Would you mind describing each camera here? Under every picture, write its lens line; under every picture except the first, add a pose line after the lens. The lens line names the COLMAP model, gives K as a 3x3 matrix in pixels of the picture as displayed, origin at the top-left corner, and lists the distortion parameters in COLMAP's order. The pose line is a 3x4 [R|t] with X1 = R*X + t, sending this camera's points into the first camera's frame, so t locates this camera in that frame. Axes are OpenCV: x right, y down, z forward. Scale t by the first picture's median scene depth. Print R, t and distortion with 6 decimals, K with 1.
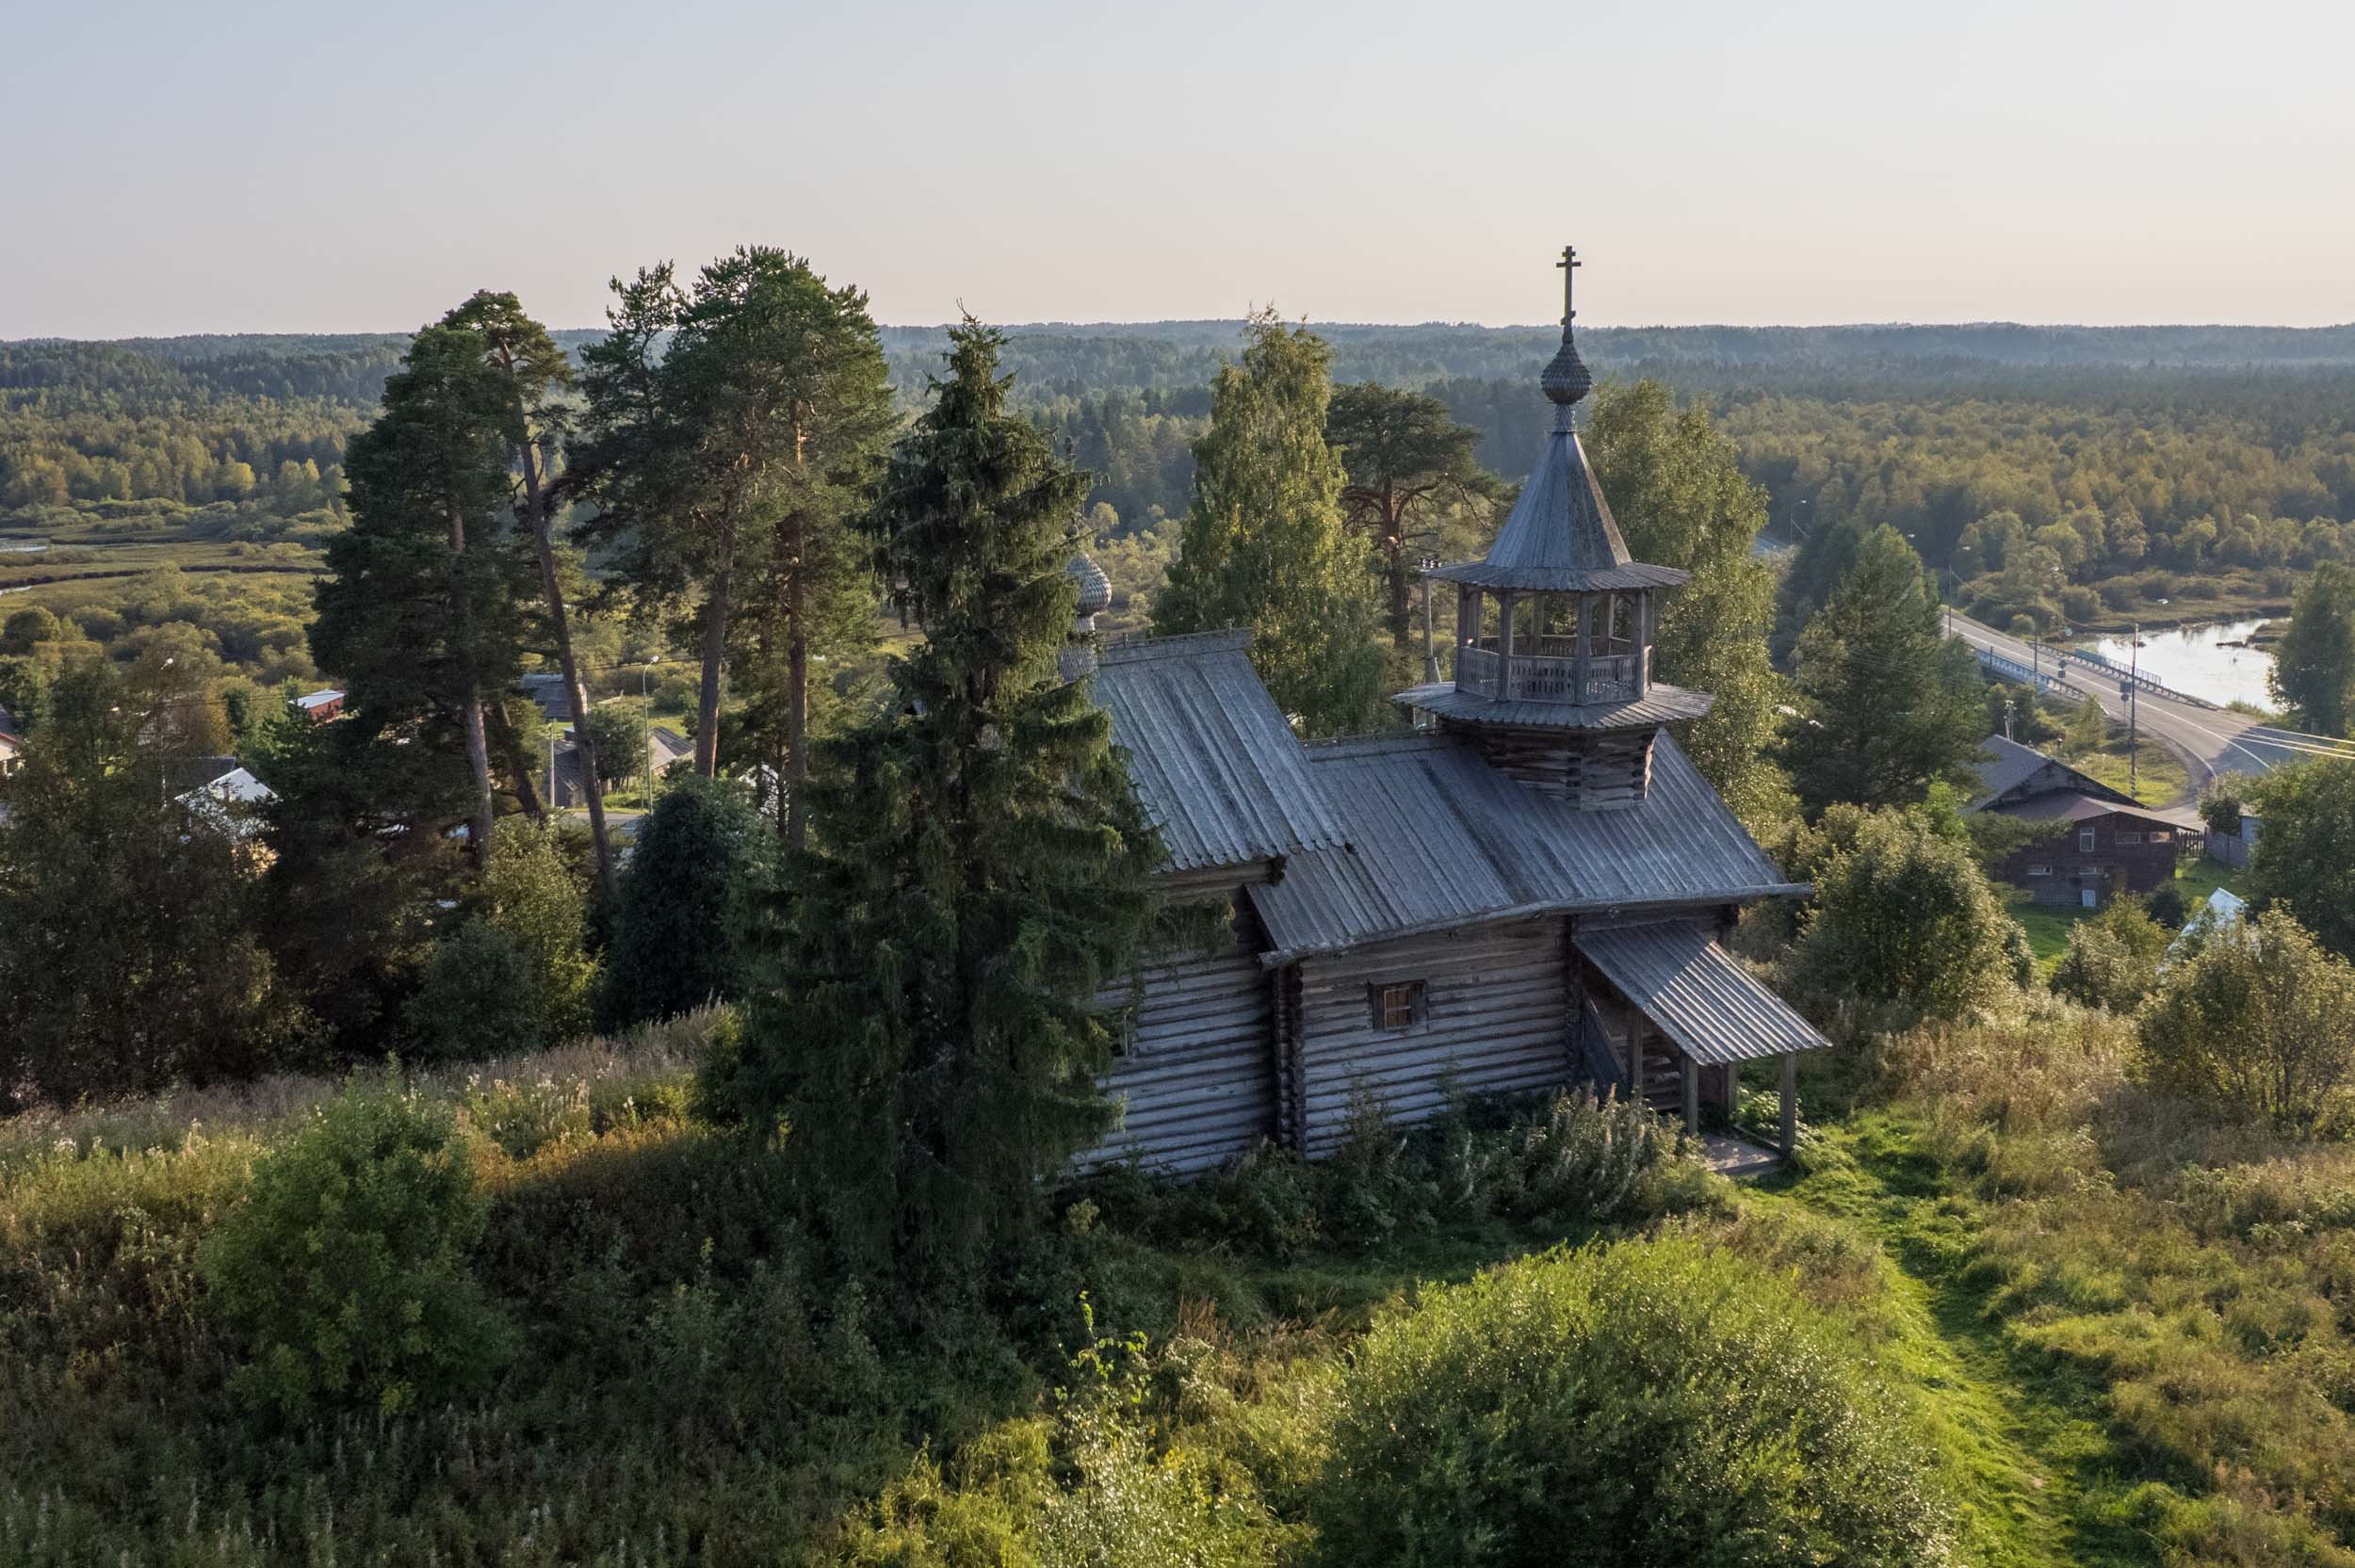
lens RADIAL K [[2172.0, 0, 990.4], [0, 2172.0, 571.9], [0, 0, 1]] dist [-0.057043, -0.001482]
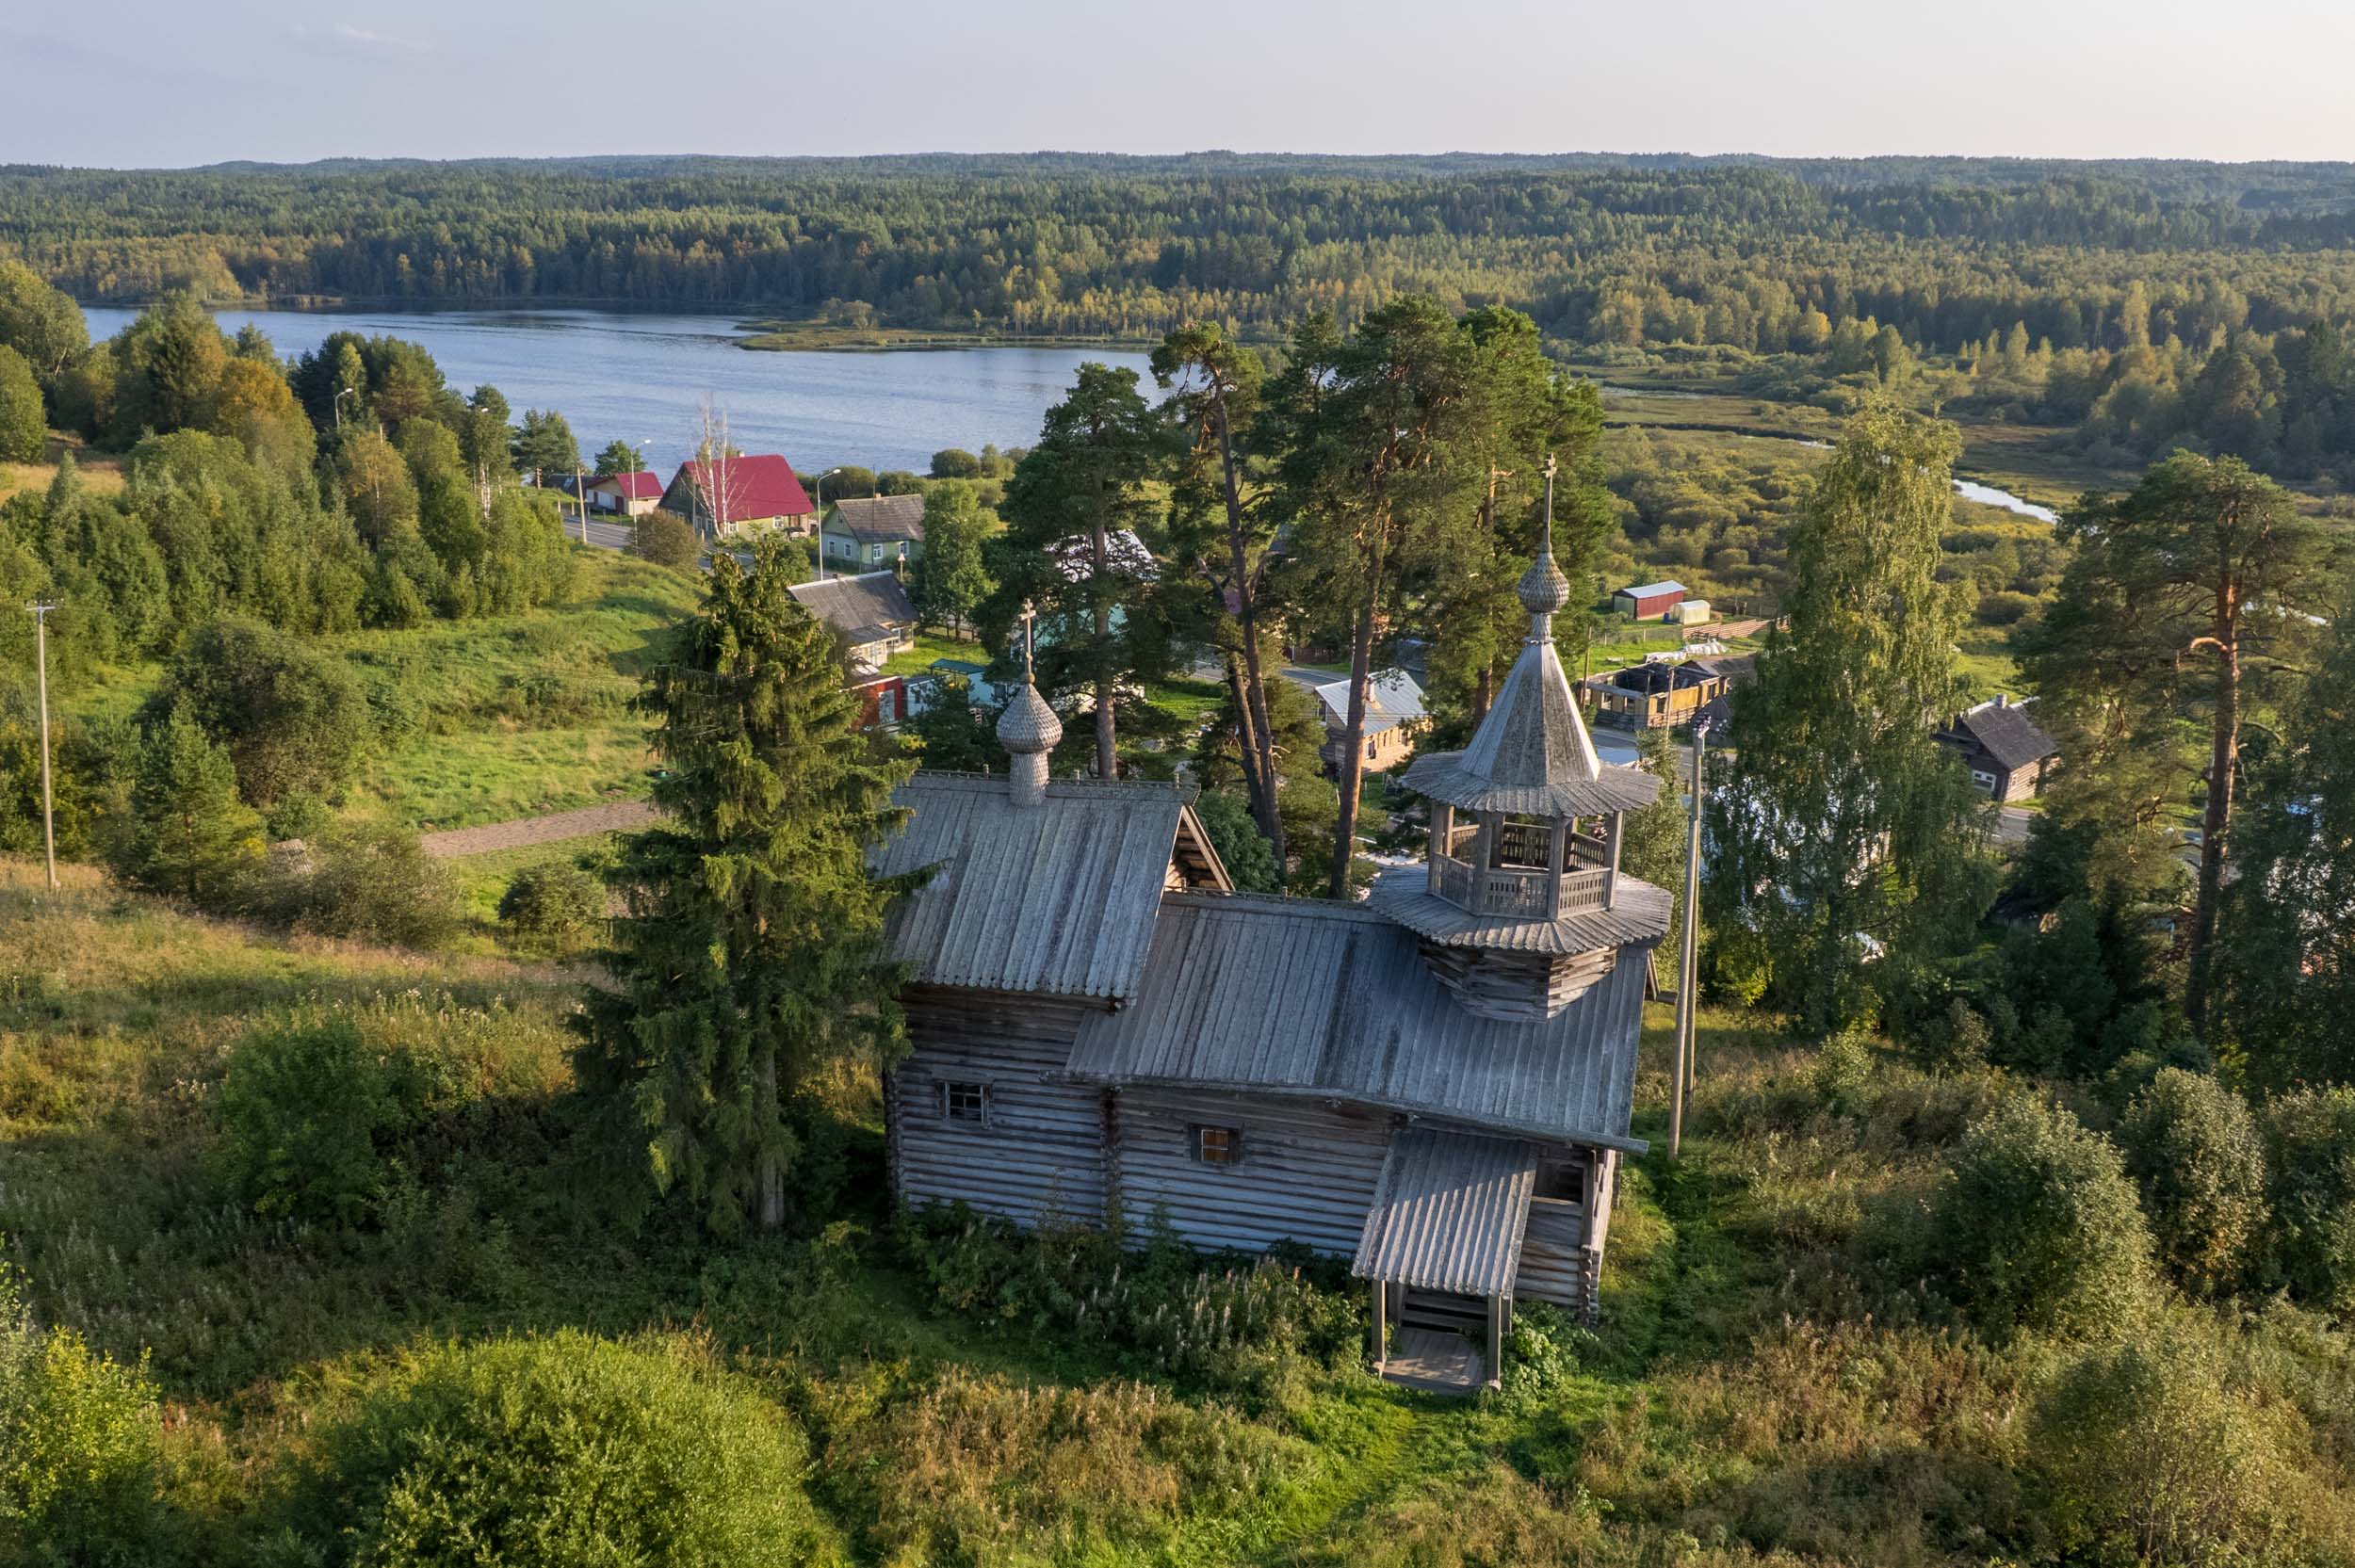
lens RADIAL K [[2262.1, 0, 1163.0], [0, 2262.1, 808.9], [0, 0, 1]] dist [-0.049081, -0.004065]
pose [[0.794879, 0.182699, -0.578609, 0.796706], [-0.079716, 0.976771, 0.198908, -0.194843], [0.601509, -0.111983, 0.790979, 0.081417]]
